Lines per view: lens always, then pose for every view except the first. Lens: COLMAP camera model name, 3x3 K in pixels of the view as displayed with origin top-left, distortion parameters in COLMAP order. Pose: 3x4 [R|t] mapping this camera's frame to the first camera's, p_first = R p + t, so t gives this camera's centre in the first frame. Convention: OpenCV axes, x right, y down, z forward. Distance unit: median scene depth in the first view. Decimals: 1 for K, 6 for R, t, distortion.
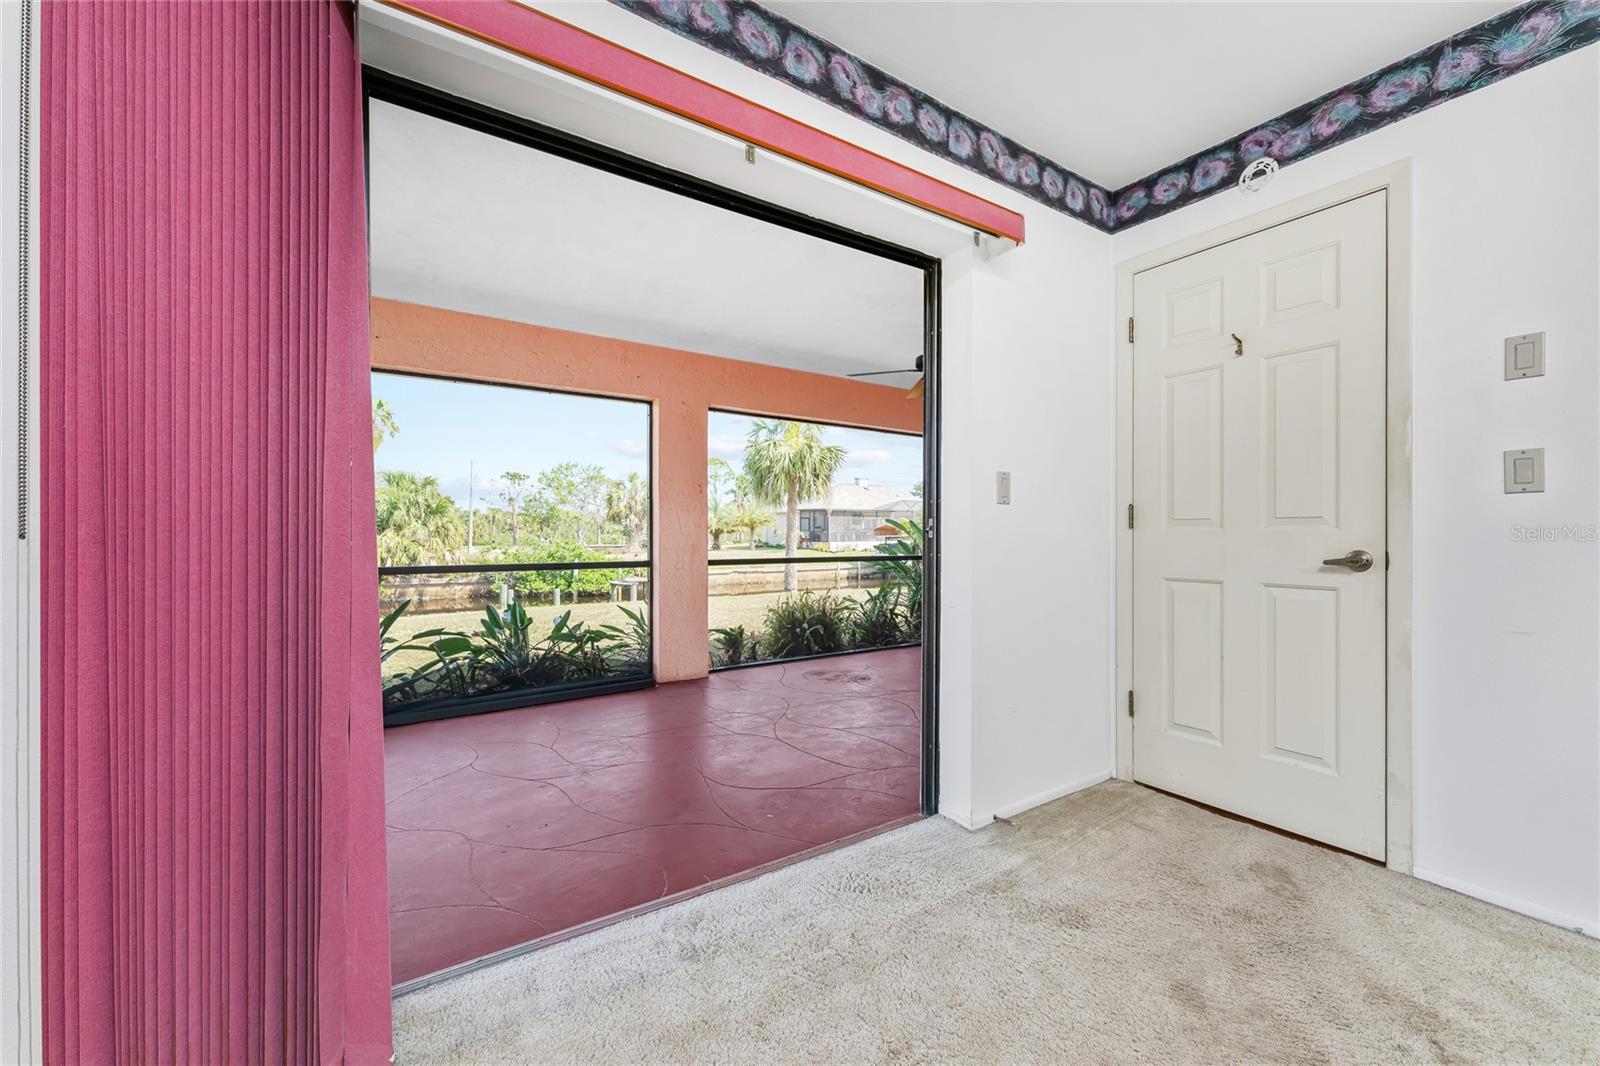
lens RADIAL K [[625.4, 0, 800.0], [0, 625.4, 533.0], [0, 0, 1]] dist [-0.016010, 0.000009]
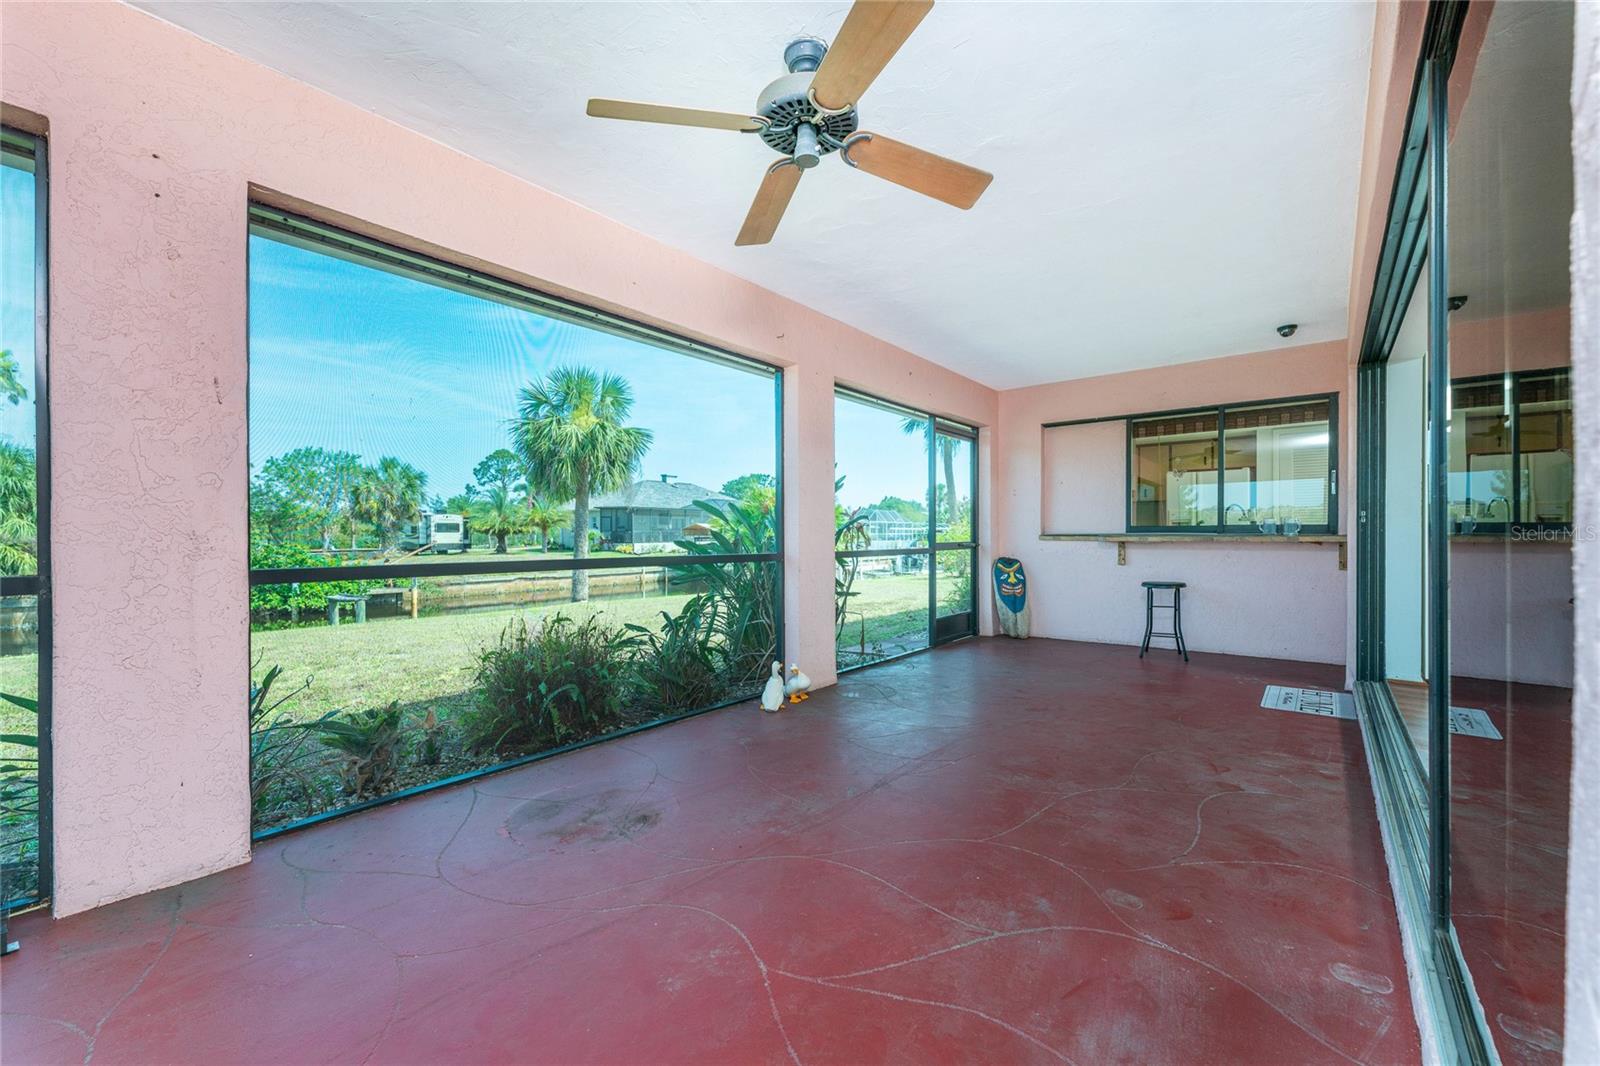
lens RADIAL K [[625.4, 0, 800.0], [0, 625.4, 533.0], [0, 0, 1]] dist [-0.016010, 0.000009]
pose [[0.954810, -0.000606, 0.297215, 0.017951], [0.001469, 0.999995, -0.002680, 0.005089], [-0.297212, 0.002995, 0.954807, 0.124921]]
